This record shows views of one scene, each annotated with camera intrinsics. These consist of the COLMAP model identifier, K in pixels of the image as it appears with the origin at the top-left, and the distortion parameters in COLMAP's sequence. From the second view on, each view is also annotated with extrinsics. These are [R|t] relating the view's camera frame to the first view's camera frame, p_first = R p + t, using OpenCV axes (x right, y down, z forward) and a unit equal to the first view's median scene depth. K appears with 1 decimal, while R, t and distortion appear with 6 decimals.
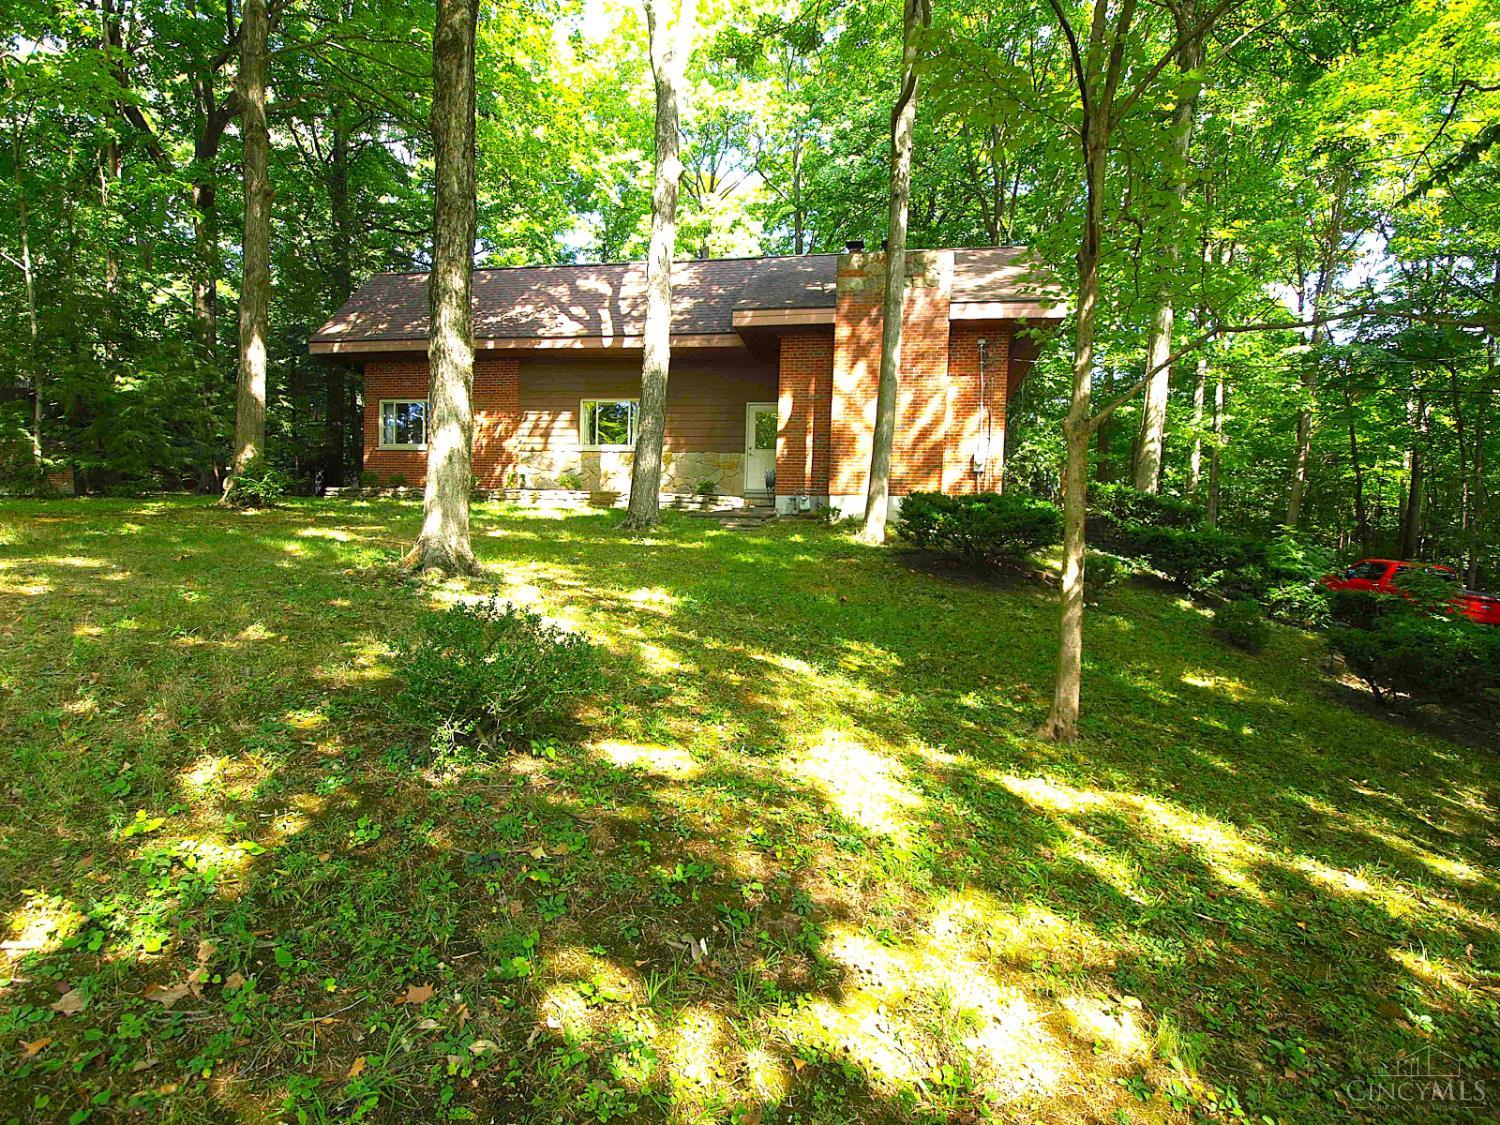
lens RADIAL K [[789.7, 0, 749.2], [0, 789.7, 562.0], [0, 0, 1]] dist [-0.012832, -0.002914]
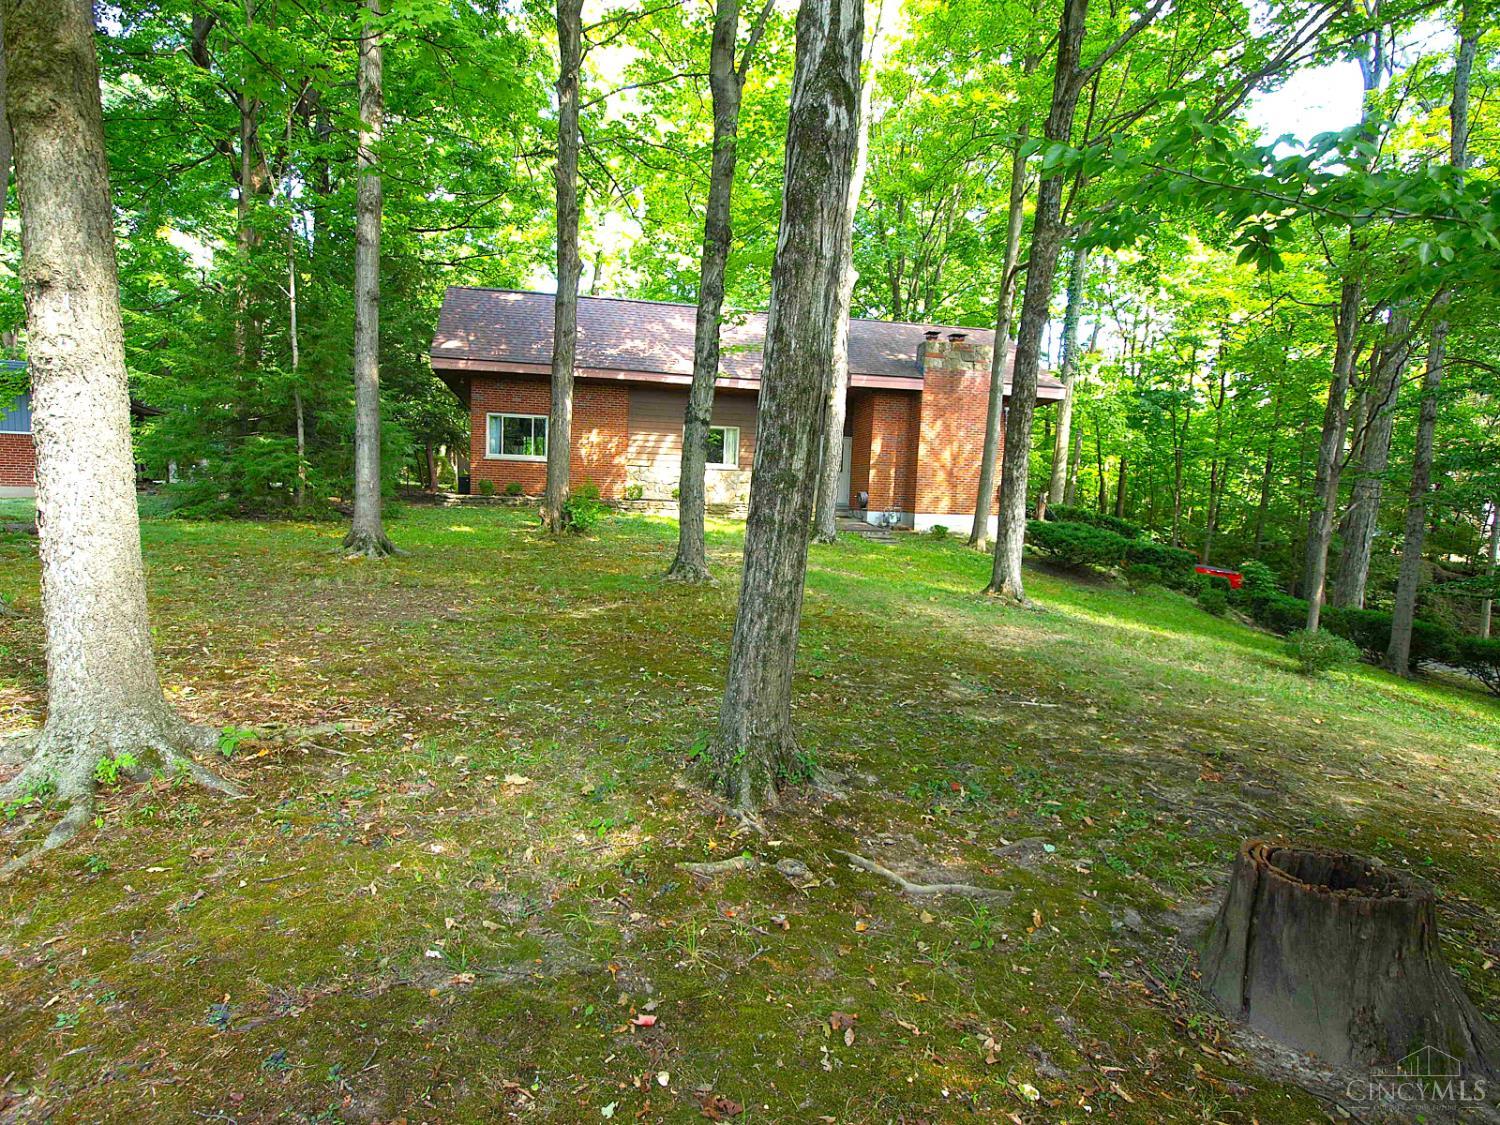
lens RADIAL K [[789.7, 0, 750.7], [0, 789.7, 563.4], [0, 0, 1]] dist [-0.012832, -0.002914]
pose [[0.924290, -0.023838, 0.380945, -0.671451], [0.004012, 0.998599, 0.052756, -0.067693], [-0.381669, -0.047234, 0.923091, -0.175654]]
